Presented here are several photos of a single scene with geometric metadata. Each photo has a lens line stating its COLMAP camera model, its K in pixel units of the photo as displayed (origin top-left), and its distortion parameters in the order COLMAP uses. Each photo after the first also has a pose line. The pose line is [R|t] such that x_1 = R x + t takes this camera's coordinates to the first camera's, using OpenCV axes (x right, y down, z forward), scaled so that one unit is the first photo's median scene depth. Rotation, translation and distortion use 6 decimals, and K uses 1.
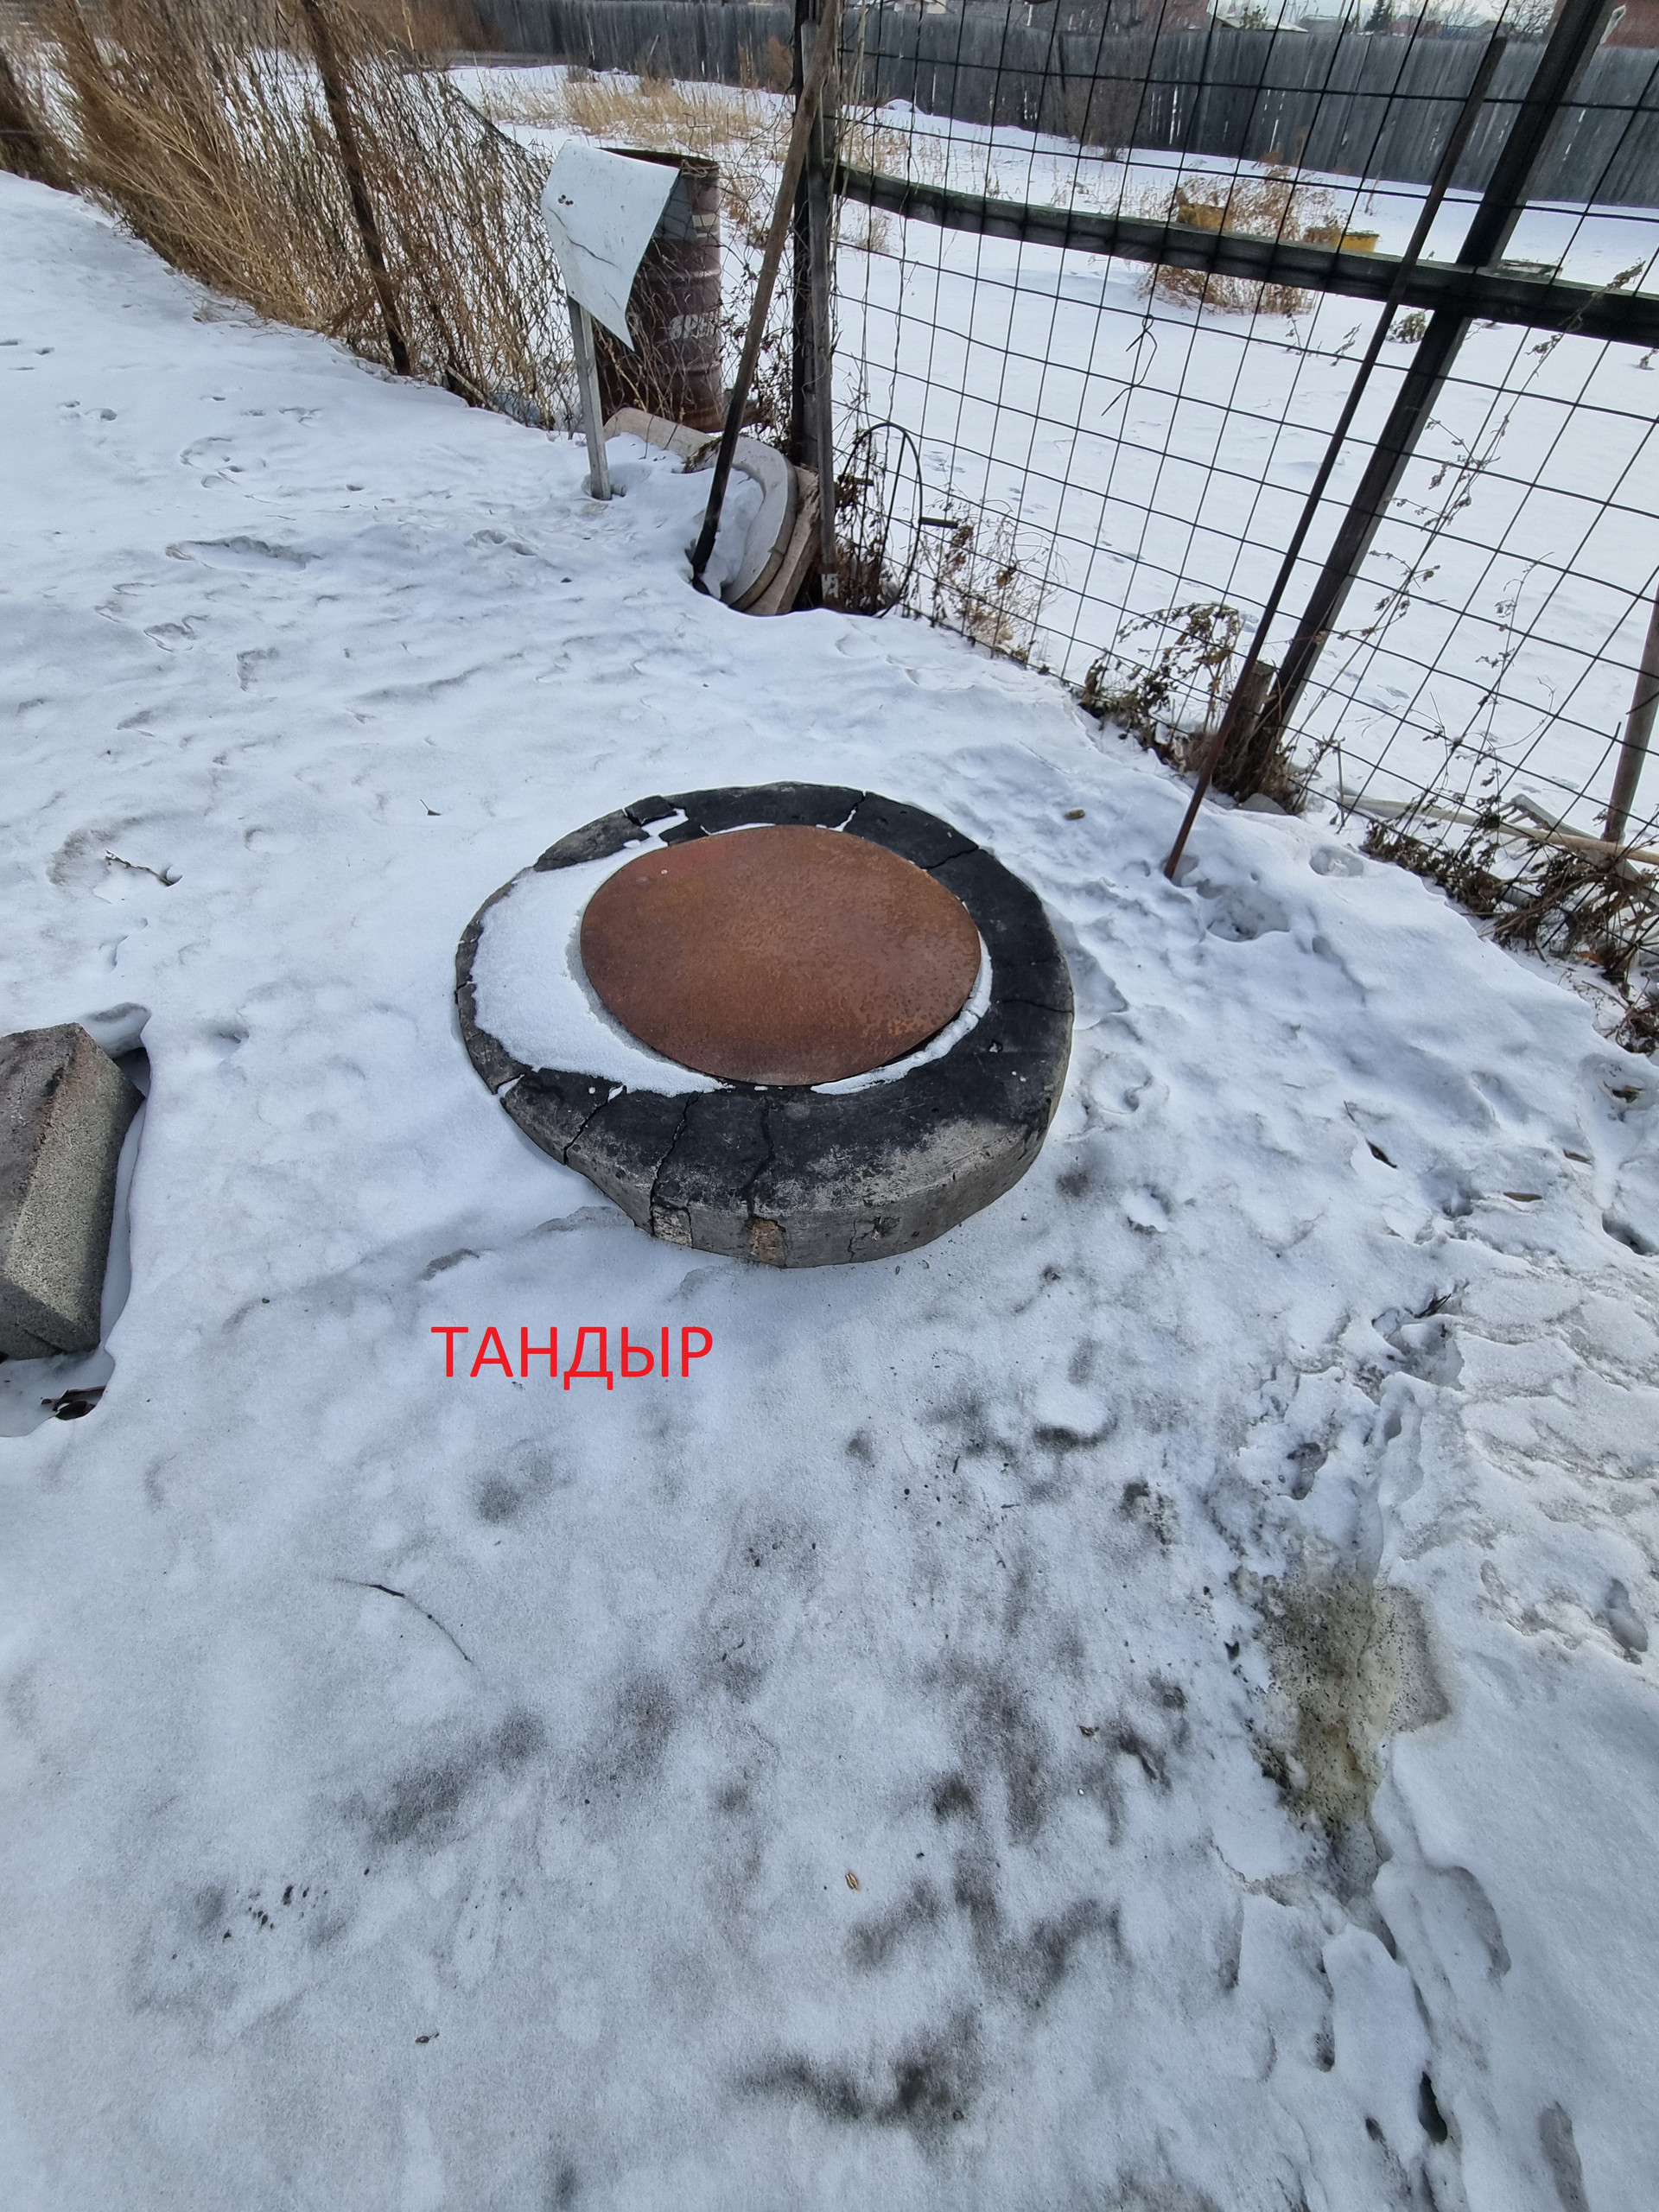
lens RADIAL K [[905.0, 0, 822.0], [0, 905.0, 1093.2], [0, 0, 1]] dist [-0.001953, 0.000145]
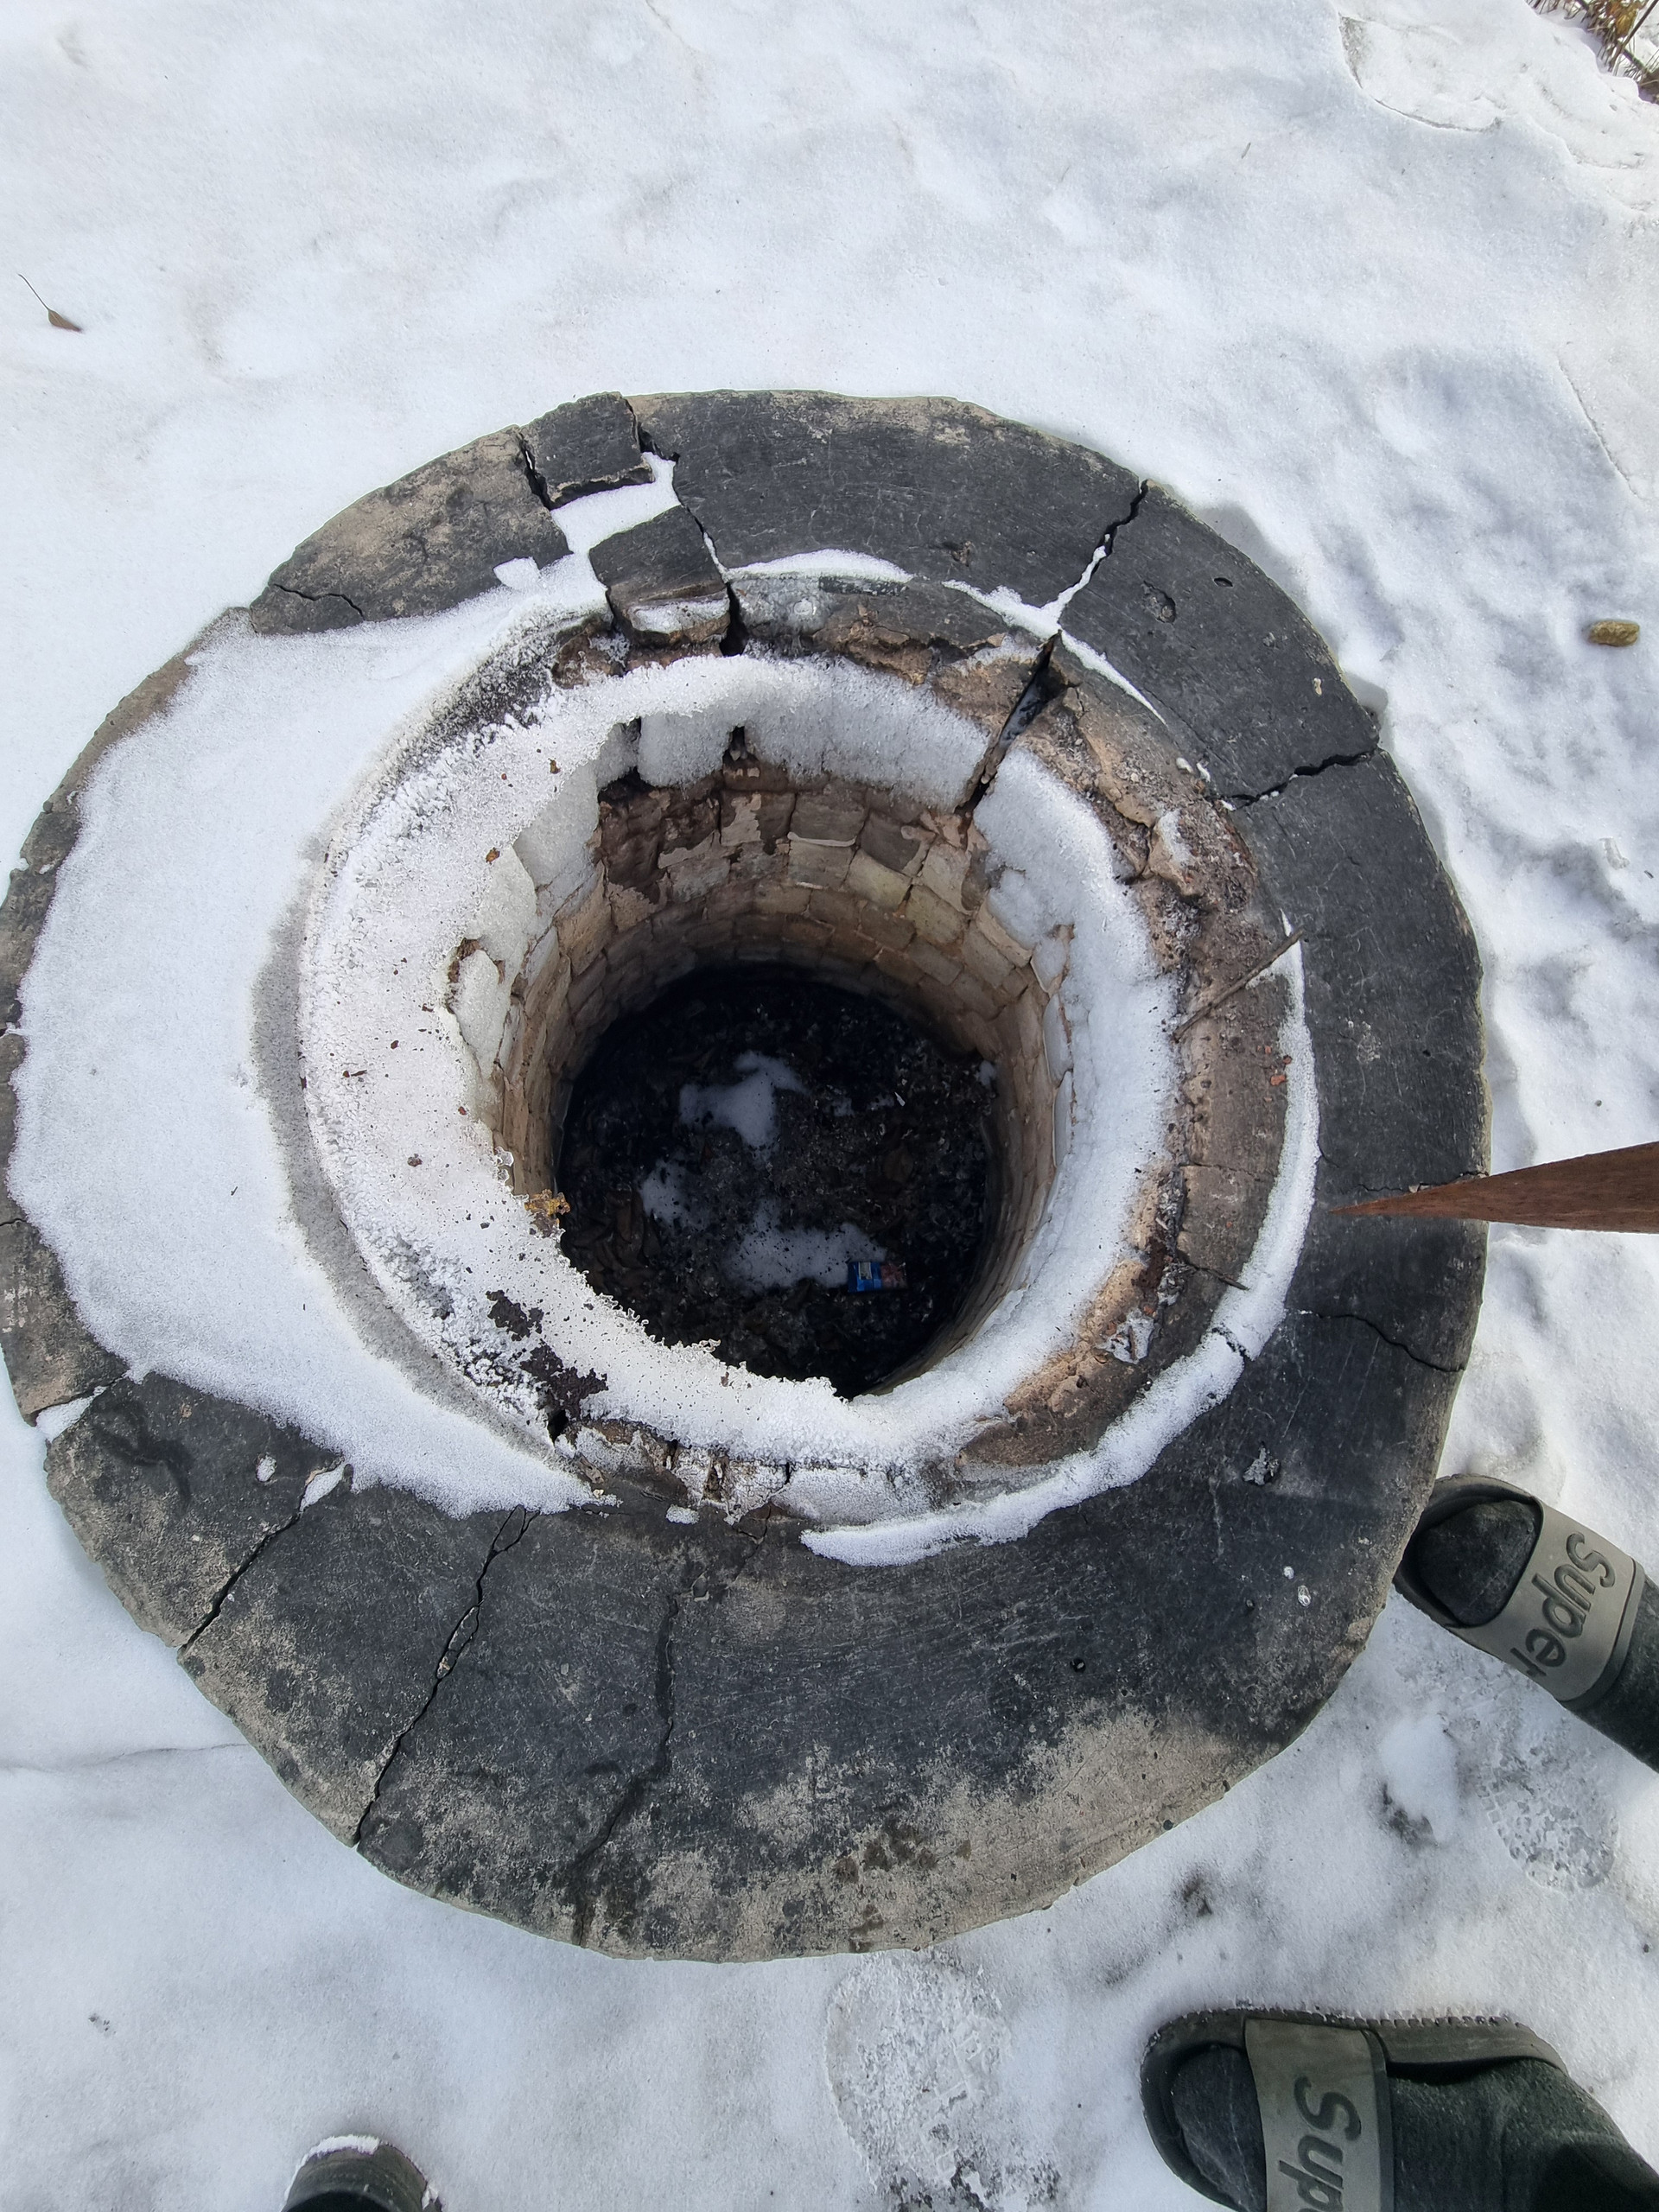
lens RADIAL K [[905.0, 0, 819.7], [0, 905.0, 1117.6], [0, 0, 1]] dist [-0.001953, 0.000145]
pose [[0.977298, 0.211857, 0.002284, -0.045728], [-0.186353, 0.854419, 0.485015, -0.373707], [0.100803, -0.474430, 0.874503, 0.734576]]
